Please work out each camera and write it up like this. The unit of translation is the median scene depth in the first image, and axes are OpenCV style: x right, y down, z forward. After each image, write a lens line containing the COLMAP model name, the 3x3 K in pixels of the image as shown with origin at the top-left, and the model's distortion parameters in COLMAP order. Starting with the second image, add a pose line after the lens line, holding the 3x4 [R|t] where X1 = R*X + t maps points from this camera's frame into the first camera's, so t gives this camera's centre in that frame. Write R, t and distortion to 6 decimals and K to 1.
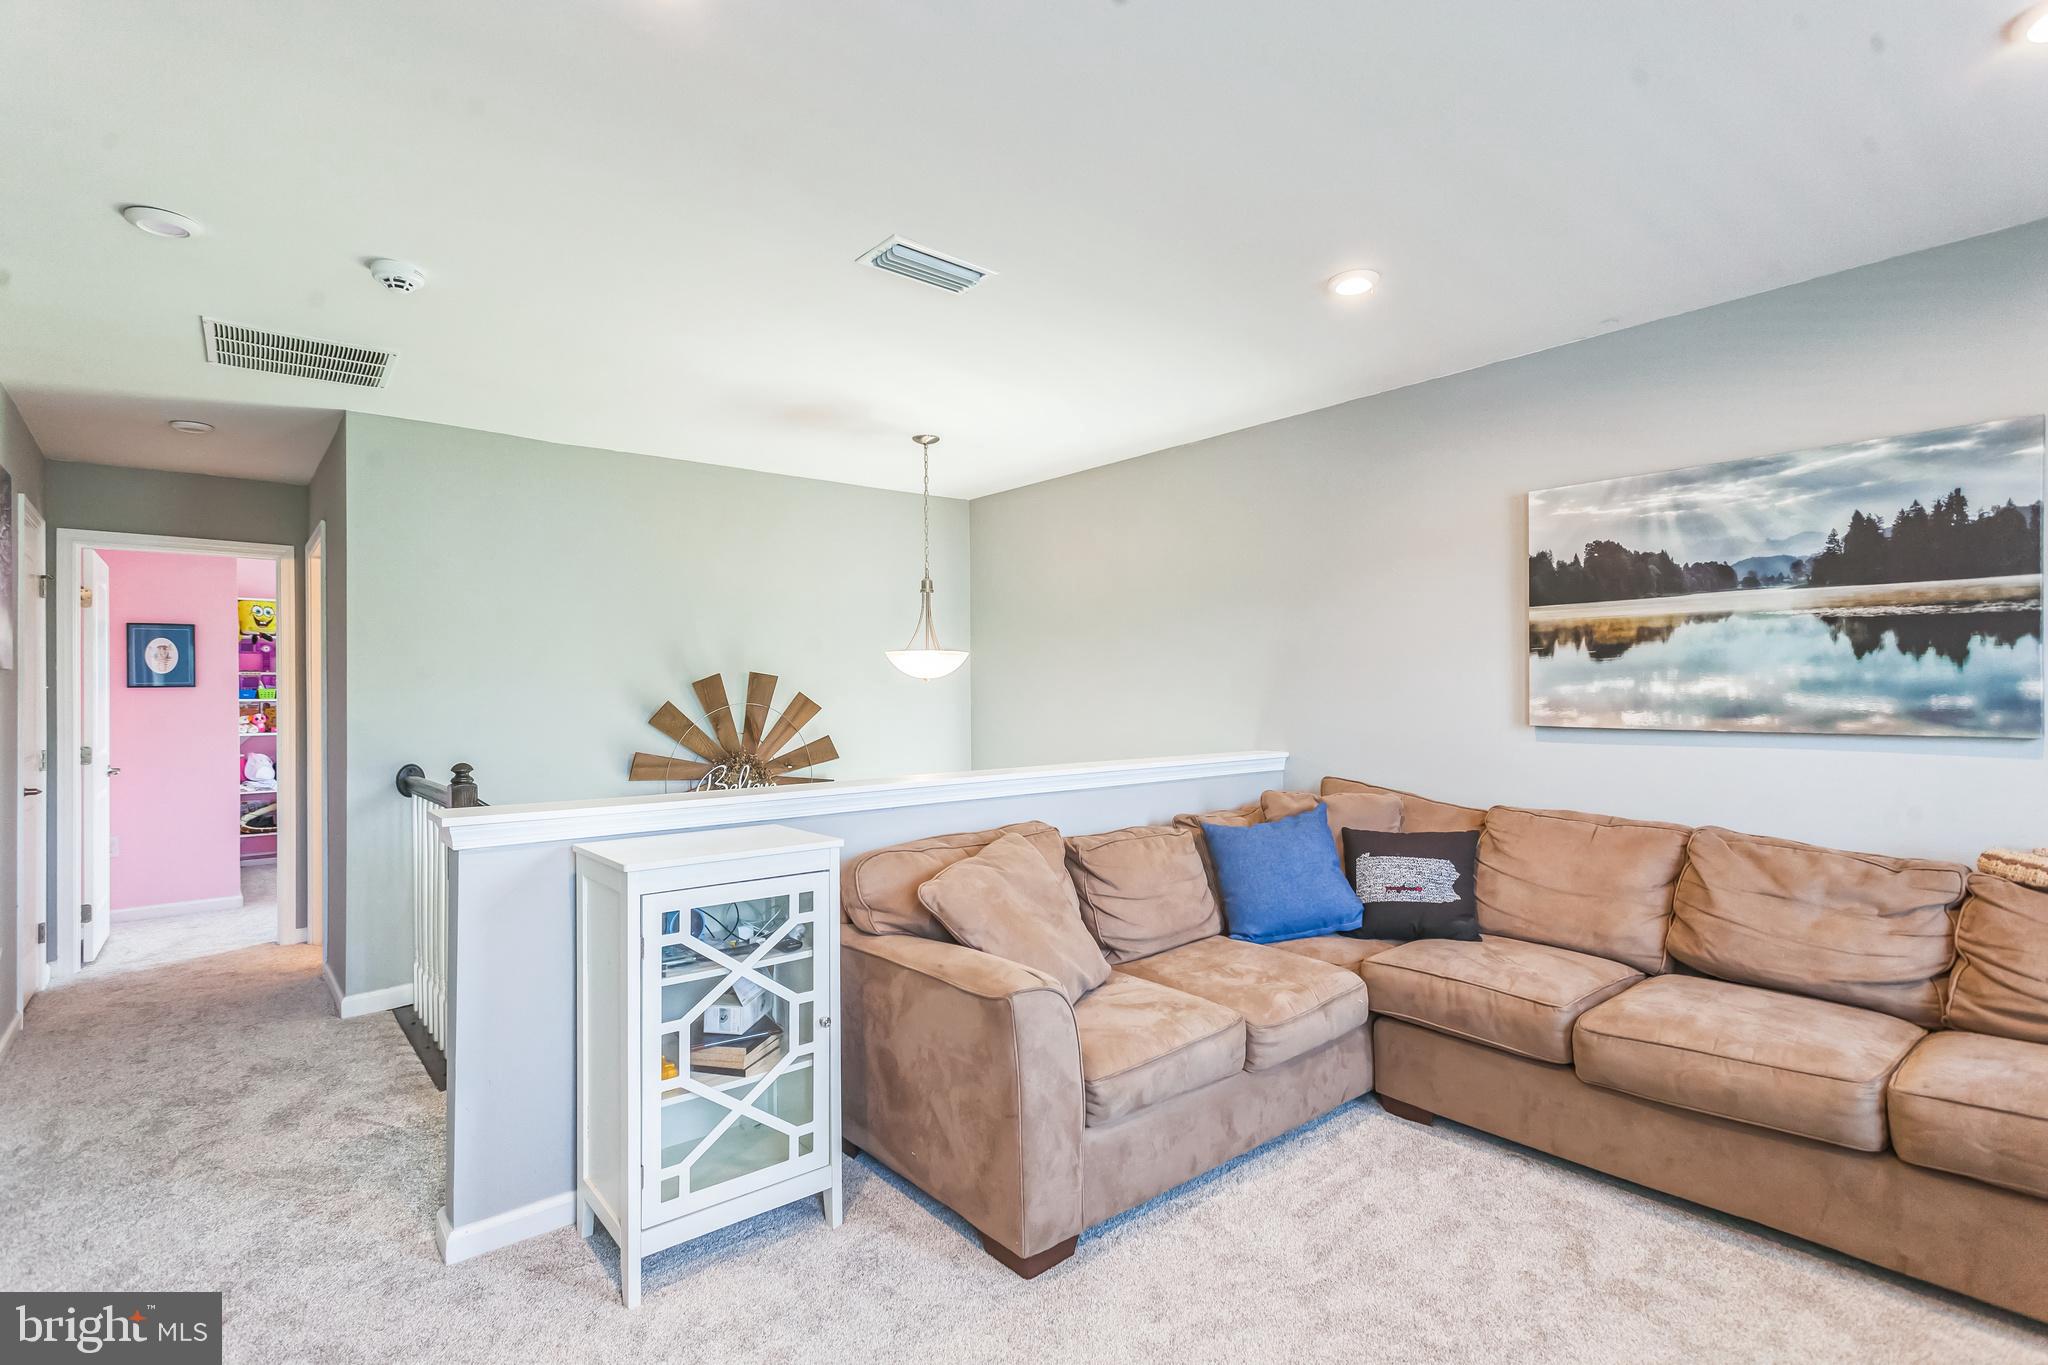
lens RADIAL K [[971.1, 0, 1017.0], [0, 971.1, 692.0], [0, 0, 1]] dist [0.003071, -0.000916]
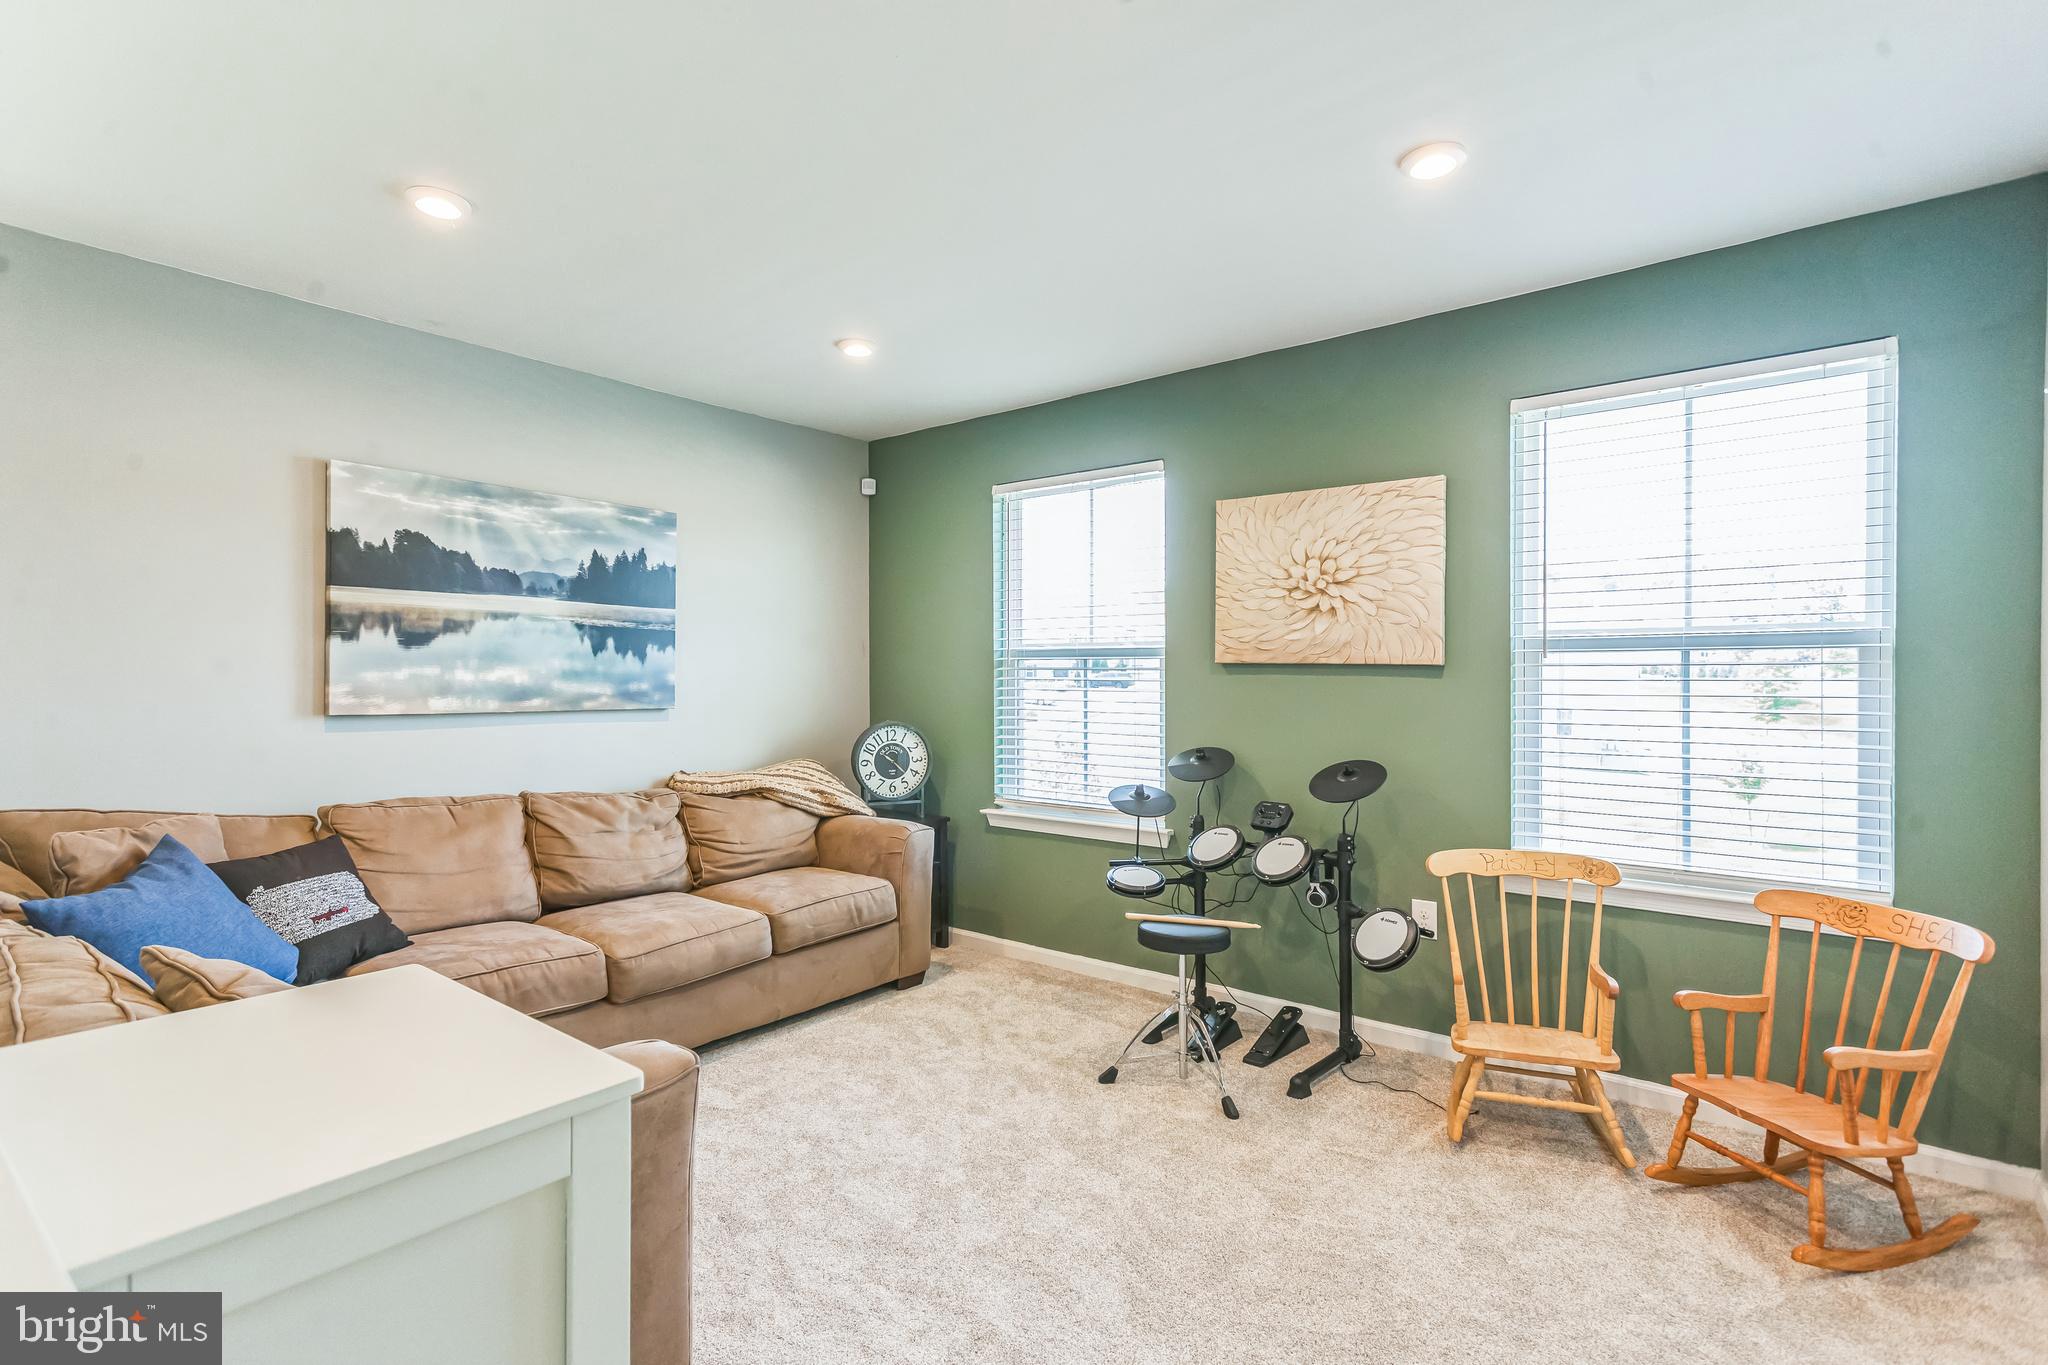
lens RADIAL K [[971.1, 0, 1017.0], [0, 971.1, 692.0], [0, 0, 1]] dist [0.003071, -0.000916]
pose [[-0.198334, -0.008292, 0.980099, -0.576952], [-0.002539, 0.999965, 0.007946, 0.004445], [-0.980131, -0.000912, -0.198348, 0.635985]]
